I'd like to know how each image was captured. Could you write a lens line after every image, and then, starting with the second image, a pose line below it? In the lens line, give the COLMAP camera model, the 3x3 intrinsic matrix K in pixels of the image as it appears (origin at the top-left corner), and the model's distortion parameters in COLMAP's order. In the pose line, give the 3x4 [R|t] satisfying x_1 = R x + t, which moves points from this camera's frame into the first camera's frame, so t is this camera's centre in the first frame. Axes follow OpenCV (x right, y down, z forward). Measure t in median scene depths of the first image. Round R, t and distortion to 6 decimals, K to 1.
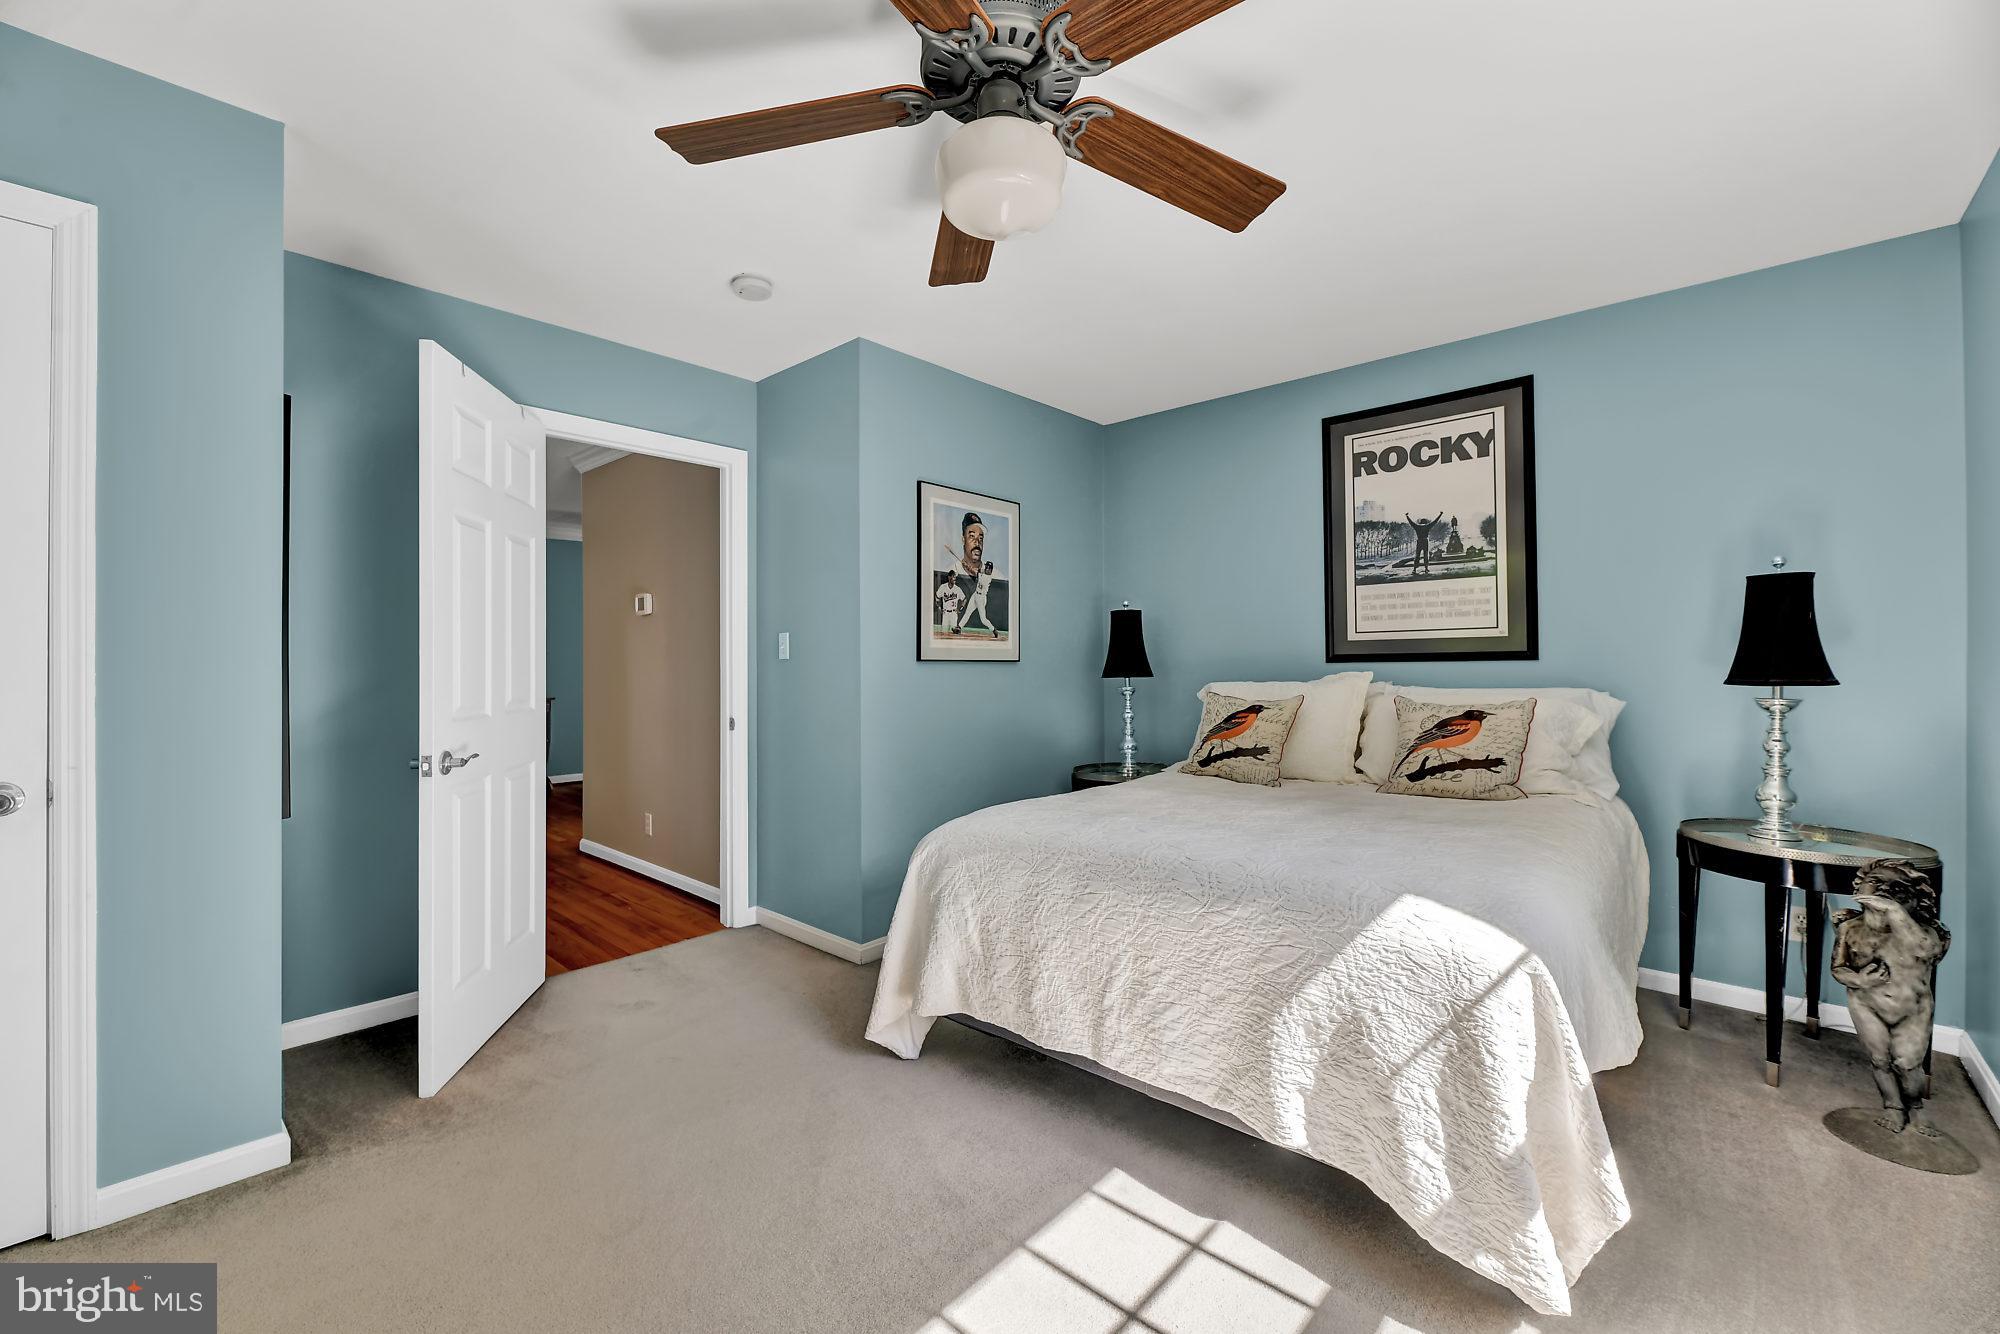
lens RADIAL K [[812.1, 0, 999.9], [0, 812.1, 660.0], [0, 0, 1]] dist [-0.001298, -0.002637]
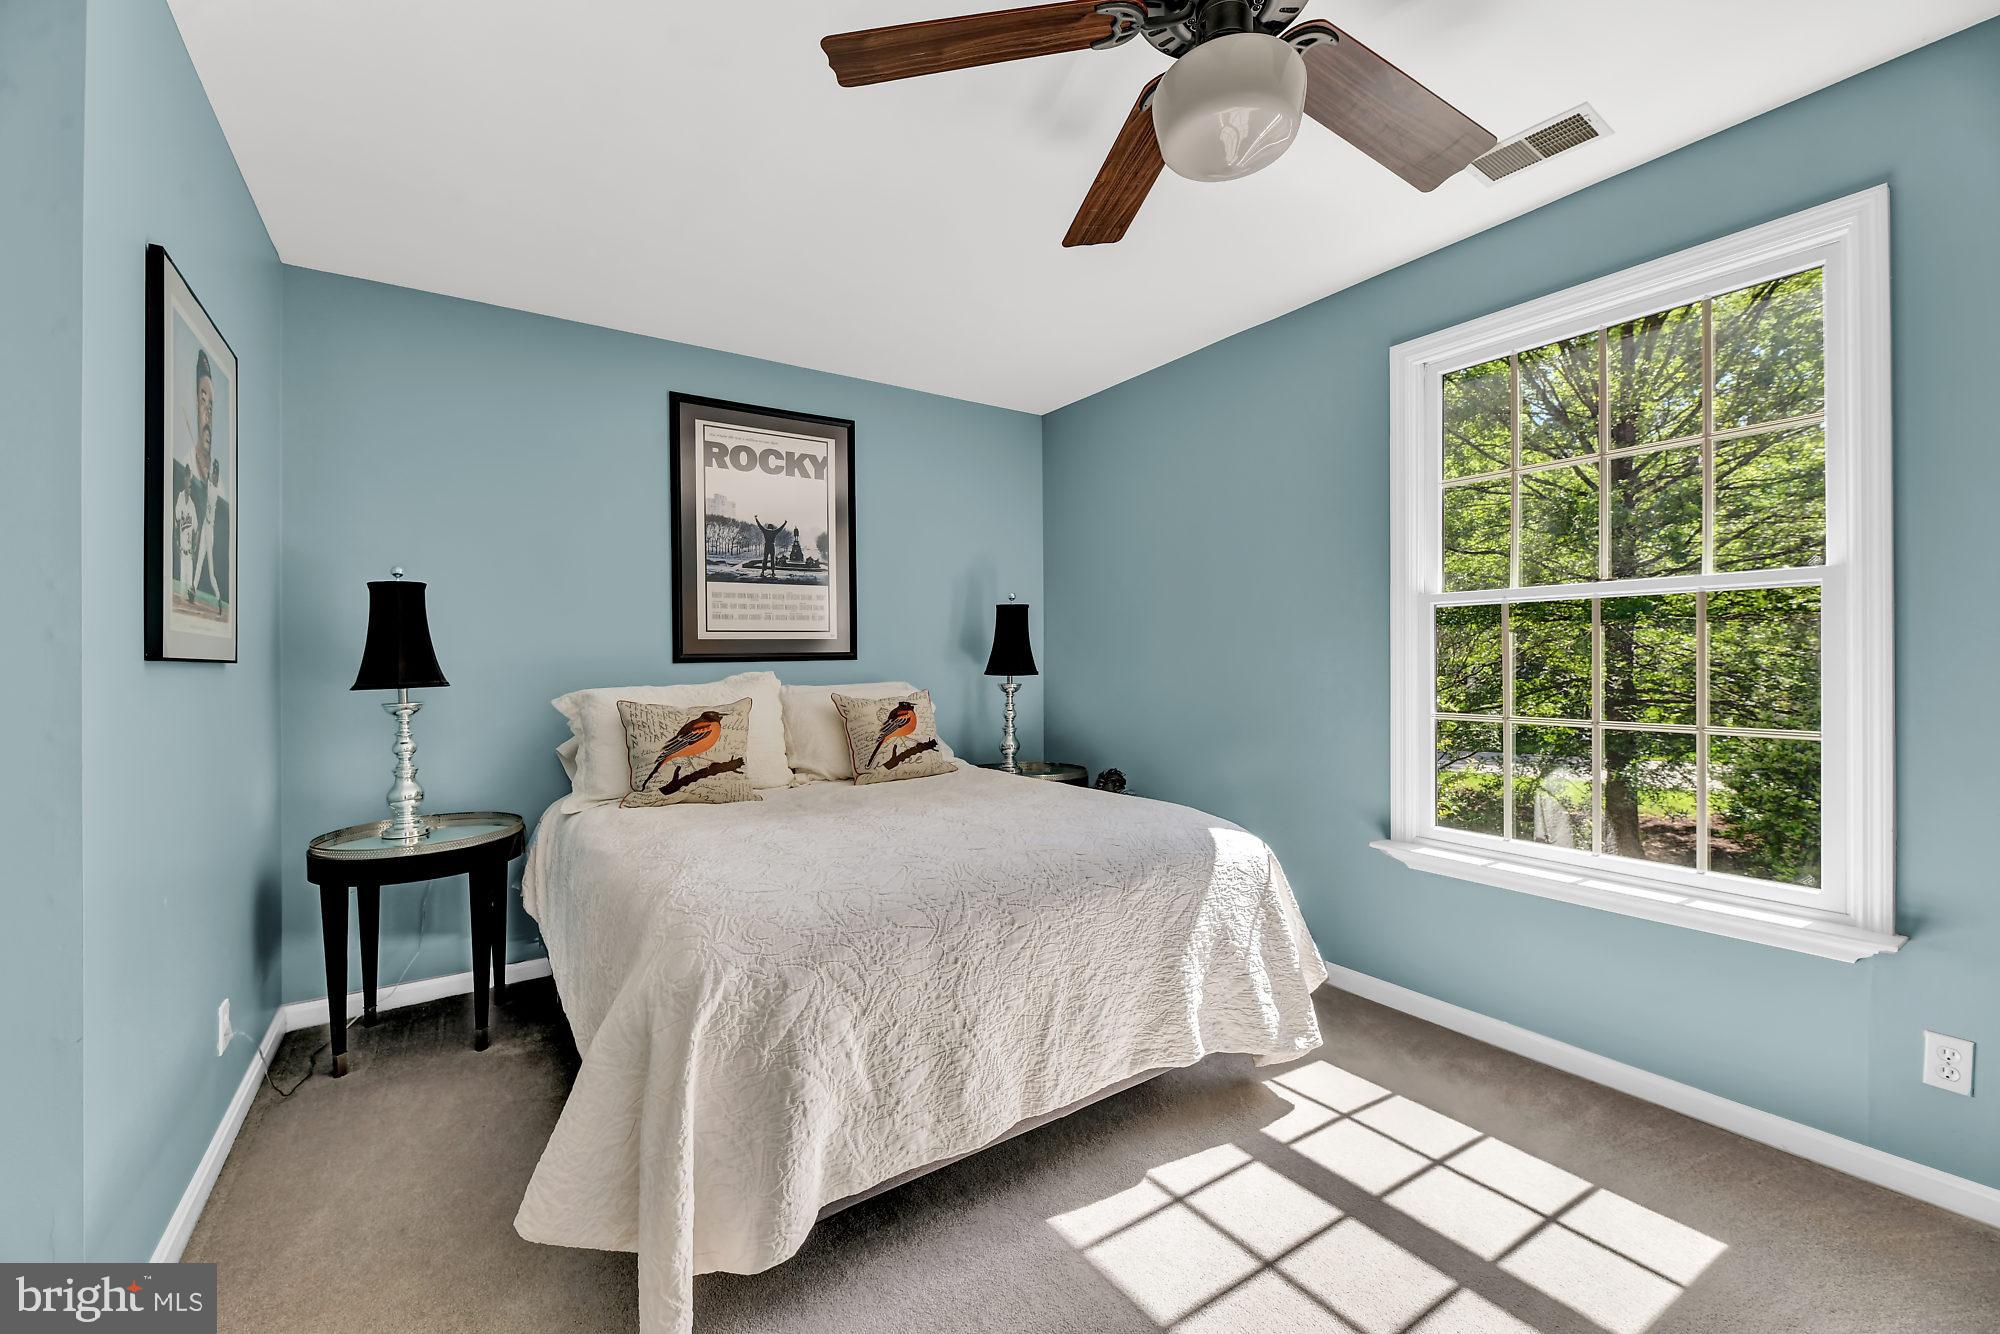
lens RADIAL K [[812.1, 0, 998.9], [0, 812.1, 661.5], [0, 0, 1]] dist [-0.001298, -0.002637]
pose [[0.242952, 0.000164, 0.970038, -0.434545], [0.004832, 0.999987, -0.001379, 0.004961], [-0.970026, 0.005022, 0.242948, 0.487706]]
